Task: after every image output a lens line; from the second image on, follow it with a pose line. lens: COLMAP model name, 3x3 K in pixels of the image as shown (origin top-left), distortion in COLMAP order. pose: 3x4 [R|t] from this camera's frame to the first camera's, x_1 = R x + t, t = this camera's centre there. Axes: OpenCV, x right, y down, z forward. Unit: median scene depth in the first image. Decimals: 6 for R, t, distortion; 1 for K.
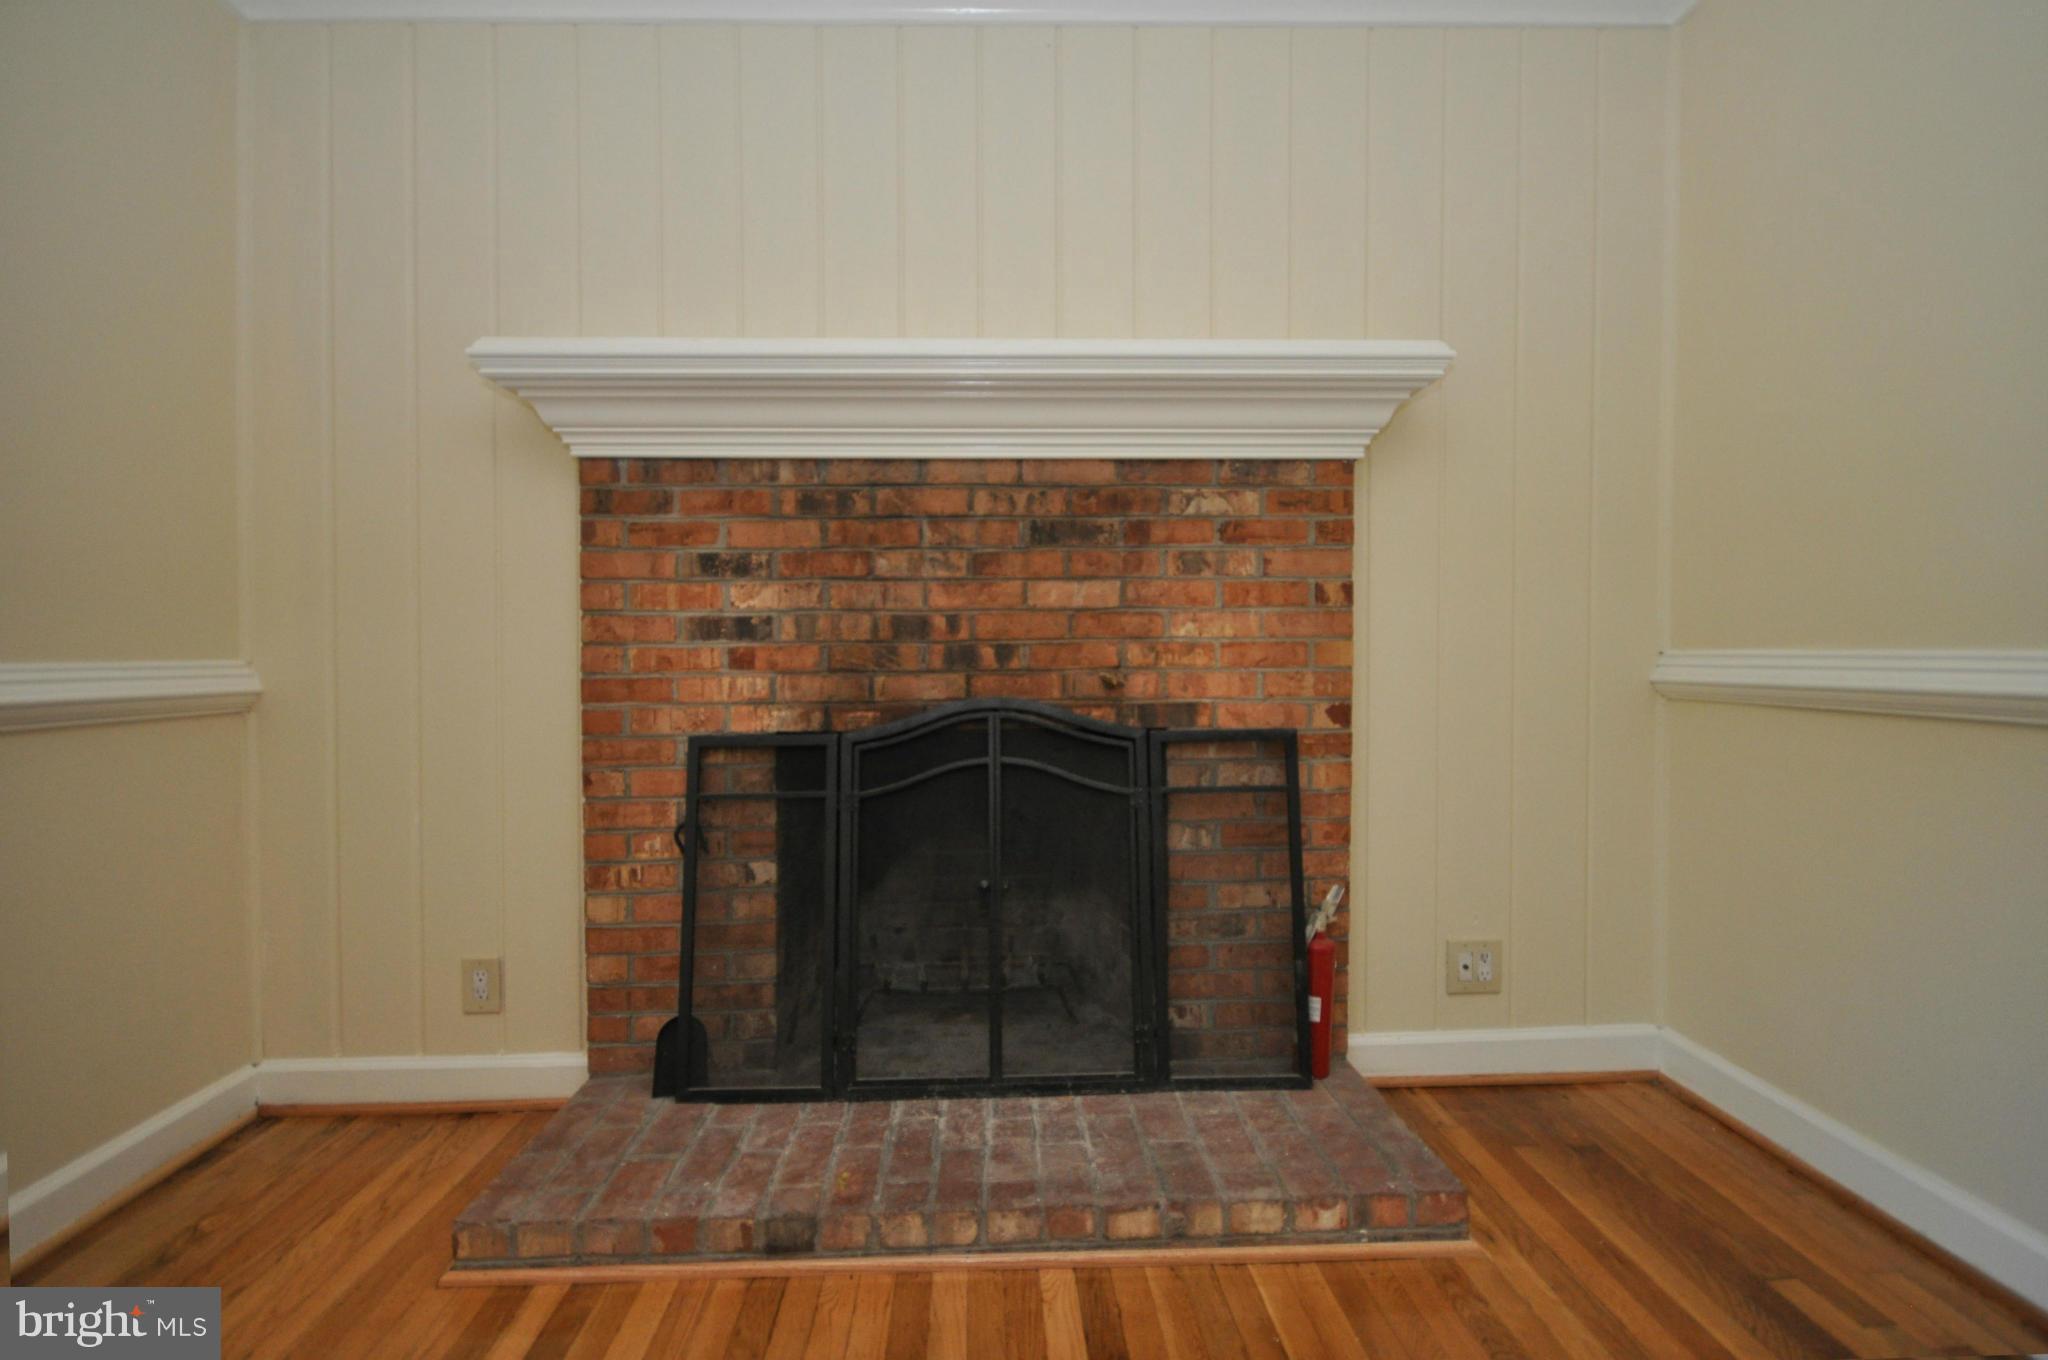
lens RADIAL K [[899.5, 0, 1006.5], [0, 899.5, 666.4], [0, 0, 1]] dist [0.003508, -0.005639]
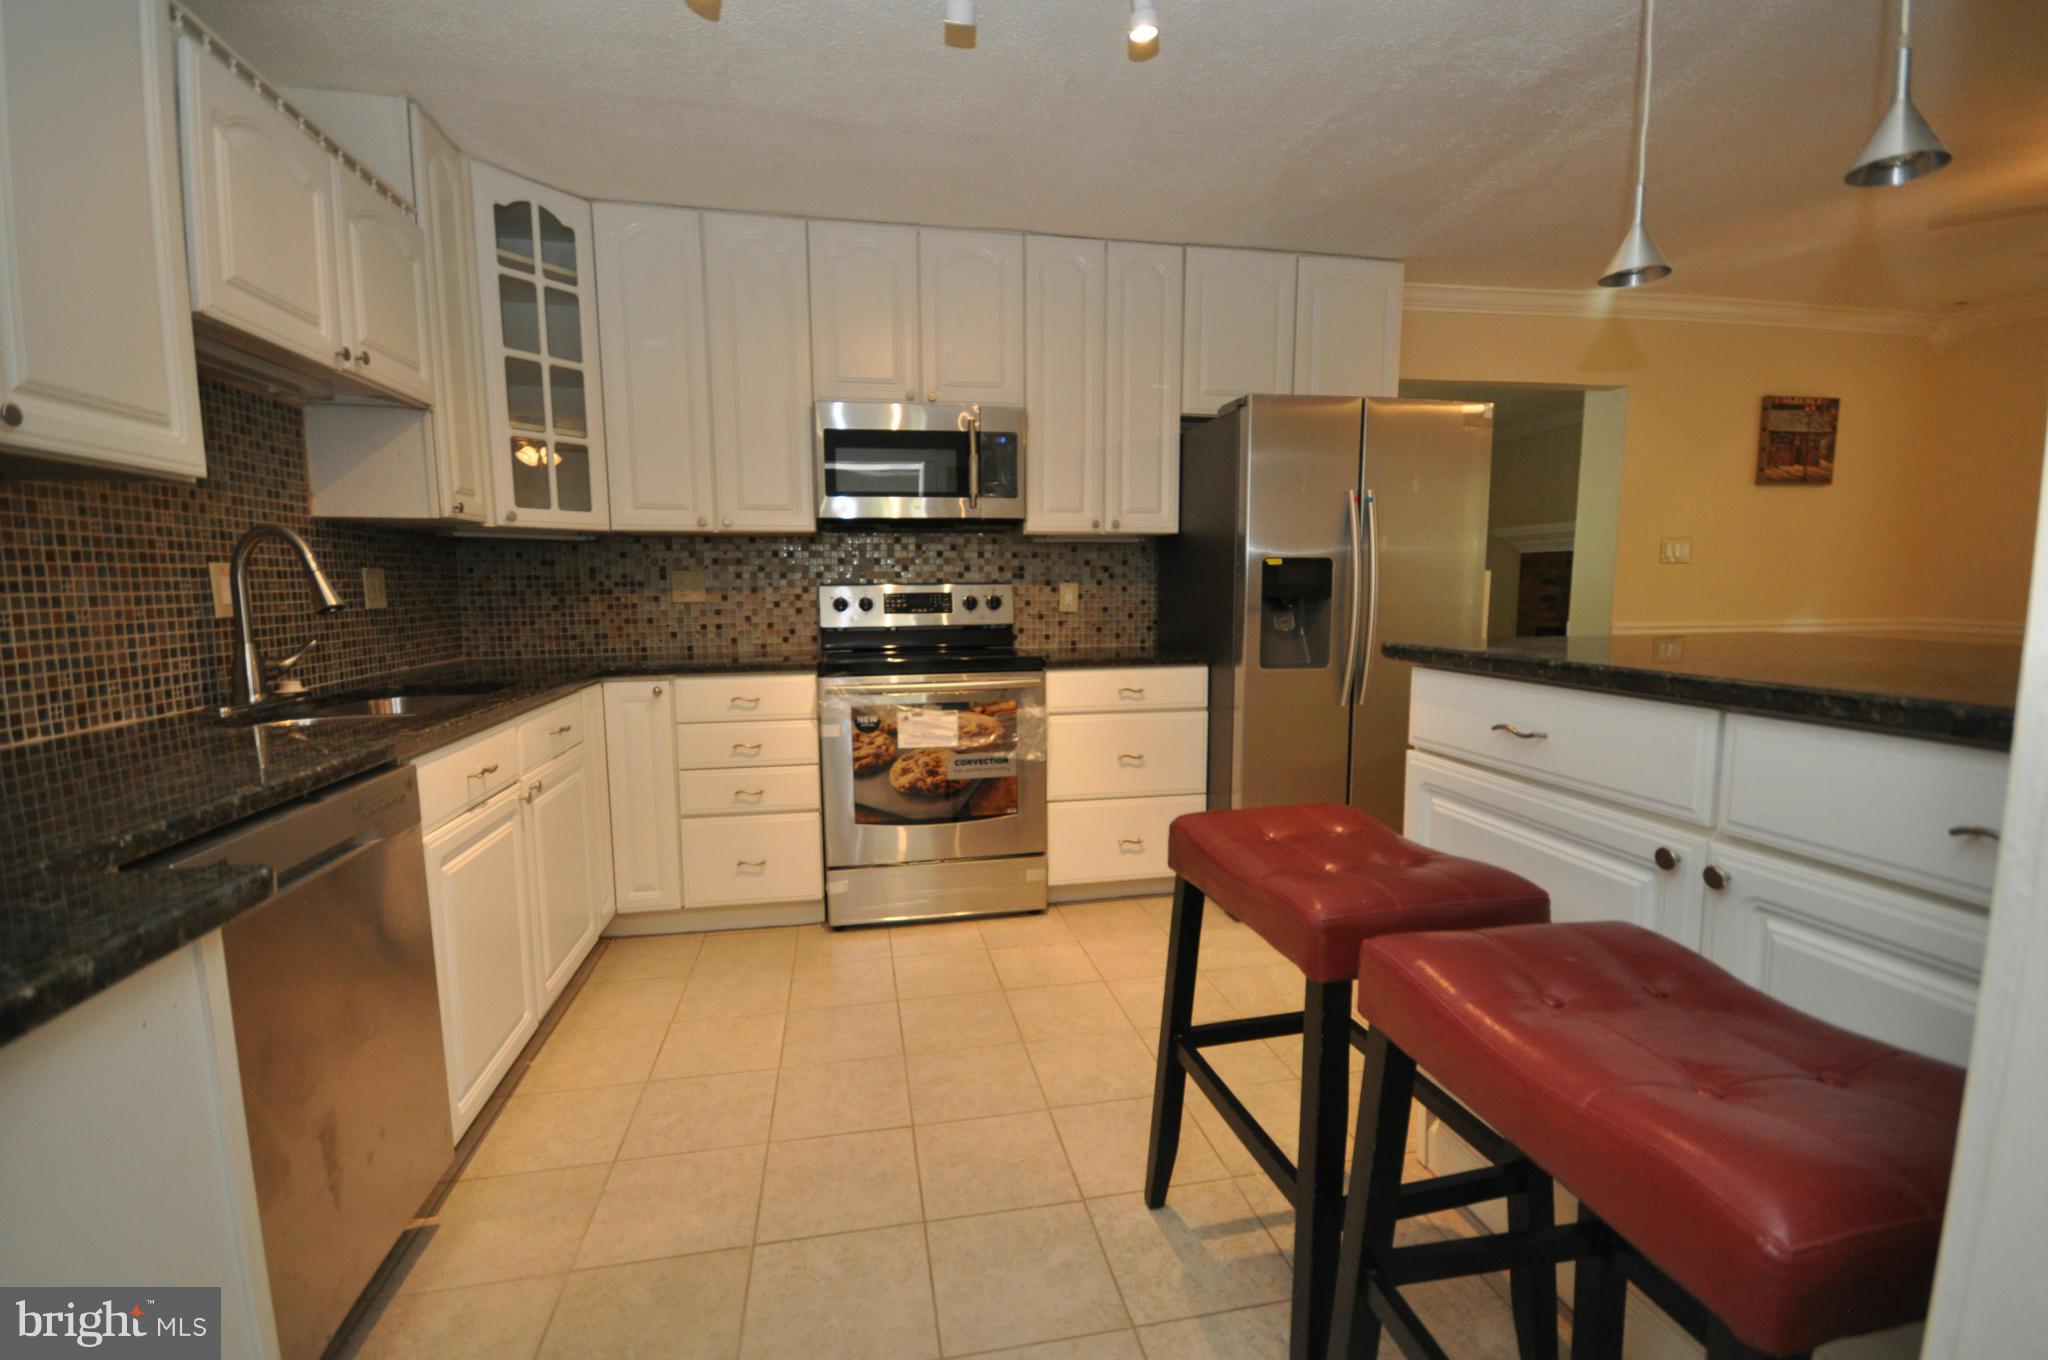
lens RADIAL K [[899.5, 0, 1017.2], [0, 899.5, 701.1], [0, 0, 1]] dist [0.003508, -0.005639]
pose [[0.230540, 0.127042, -0.964734, 2.751296], [0.002877, 0.991347, 0.131234, -0.114243], [0.973059, -0.033030, 0.228179, -1.937957]]
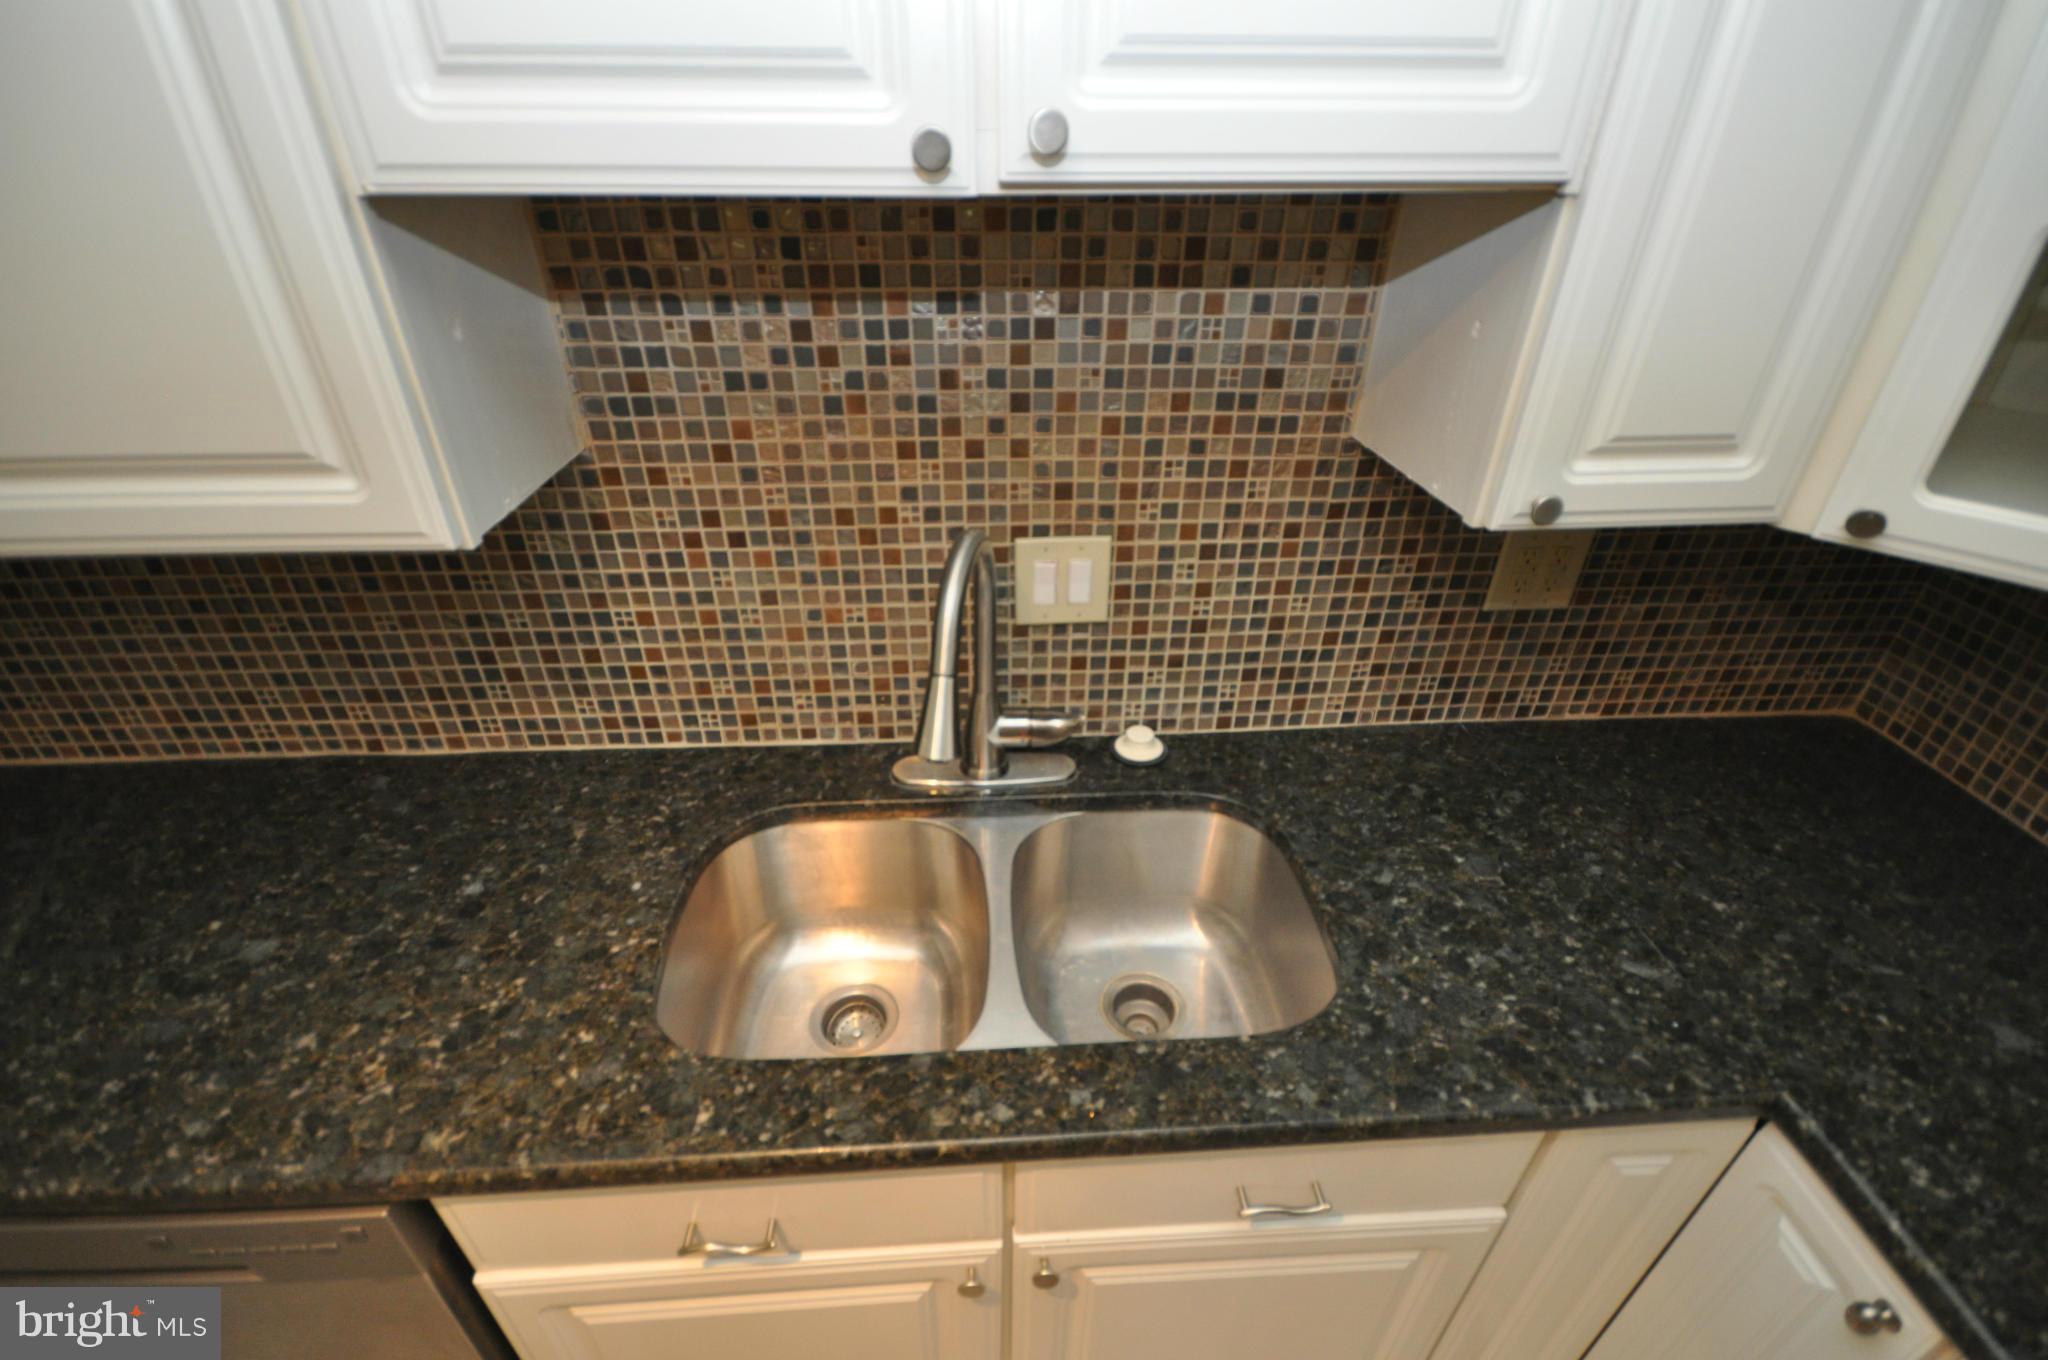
lens RADIAL K [[899.5, 0, 1029.0], [0, 899.5, 686.0], [0, 0, 1]] dist [0.003508, -0.005639]
pose [[-0.994495, 0.046349, -0.093972, 1.526420], [-0.008689, 0.857280, 0.514777, -0.377027], [0.104420, 0.512760, -0.852158, -2.034622]]
